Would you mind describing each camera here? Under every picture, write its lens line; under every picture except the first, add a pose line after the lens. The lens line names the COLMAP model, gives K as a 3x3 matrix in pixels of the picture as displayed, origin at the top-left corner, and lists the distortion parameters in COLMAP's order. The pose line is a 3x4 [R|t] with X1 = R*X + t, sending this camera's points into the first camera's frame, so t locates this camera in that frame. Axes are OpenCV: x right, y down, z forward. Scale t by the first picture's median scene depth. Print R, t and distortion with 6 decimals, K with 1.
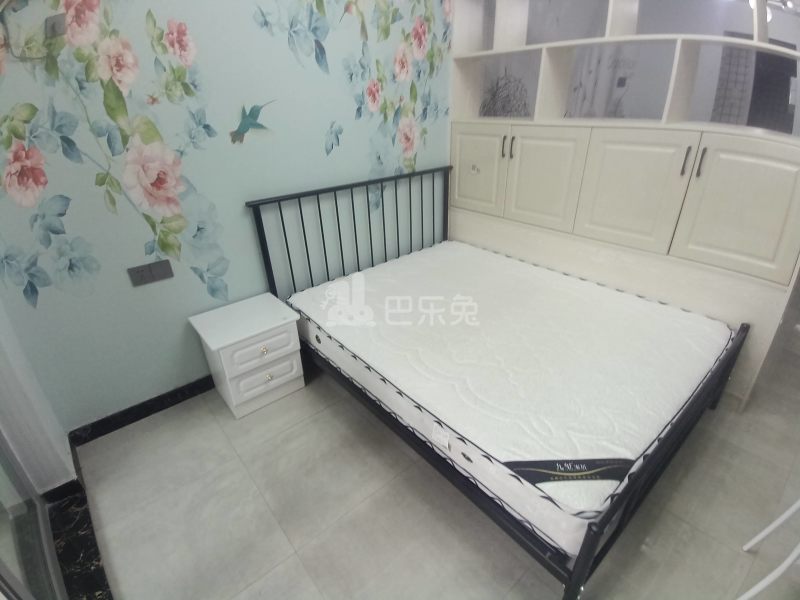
lens RADIAL K [[381.8, 0, 400.0], [0, 381.8, 300.0], [0, 0, 1]] dist [0.061207, -0.066758]
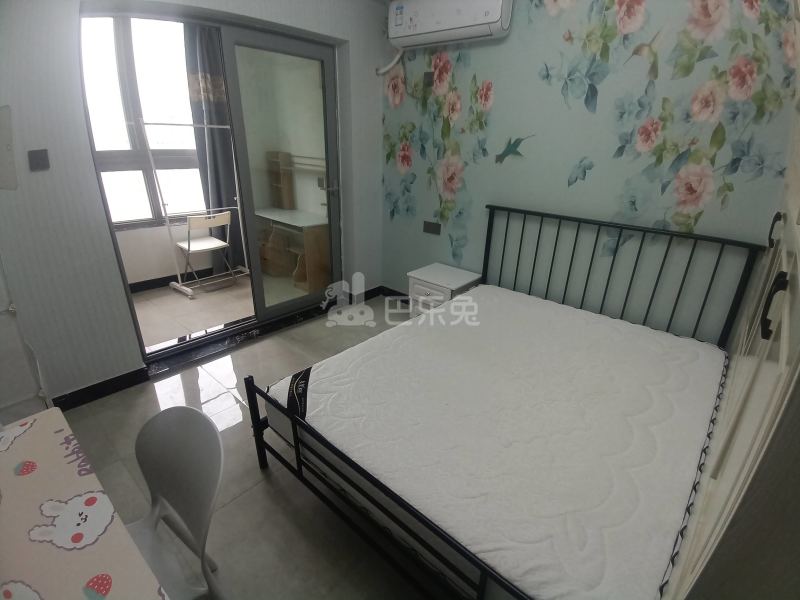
lens RADIAL K [[396.9, 0, 400.0], [0, 396.9, 300.0], [0, 0, 1]] dist [0.064083, -0.078576]
pose [[0.116032, 0.413560, -0.903053, 0.959784], [-0.481538, 0.818620, 0.313021, -0.261845], [0.868710, 0.398534, 0.294132, 0.430941]]
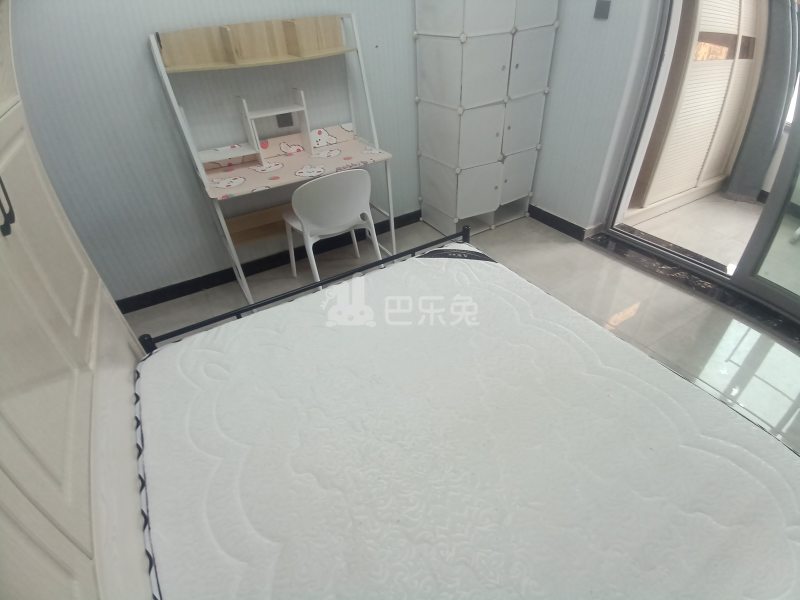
lens RADIAL K [[396.2, 0, 417.2], [0, 396.2, 309.2], [0, 0, 1]] dist [-0.000872, -0.000103]
pose [[-0.985289, -0.037158, 0.166807, 0.194428], [0.136230, 0.418555, 0.897916, -0.525318], [-0.103183, 0.907431, -0.407336, 1.061735]]
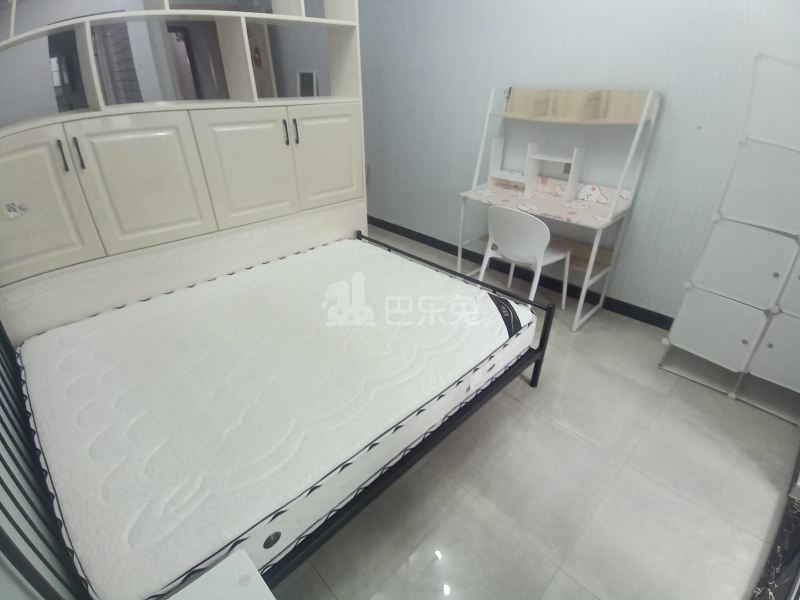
lens RADIAL K [[396.9, 0, 400.0], [0, 396.9, 300.0], [0, 0, 1]] dist [0.064083, -0.078576]
pose [[-0.060589, -0.468721, 0.881266, -0.548187], [0.462760, 0.769082, 0.440869, -0.302768], [-0.884411, 0.434526, 0.170308, 0.617250]]
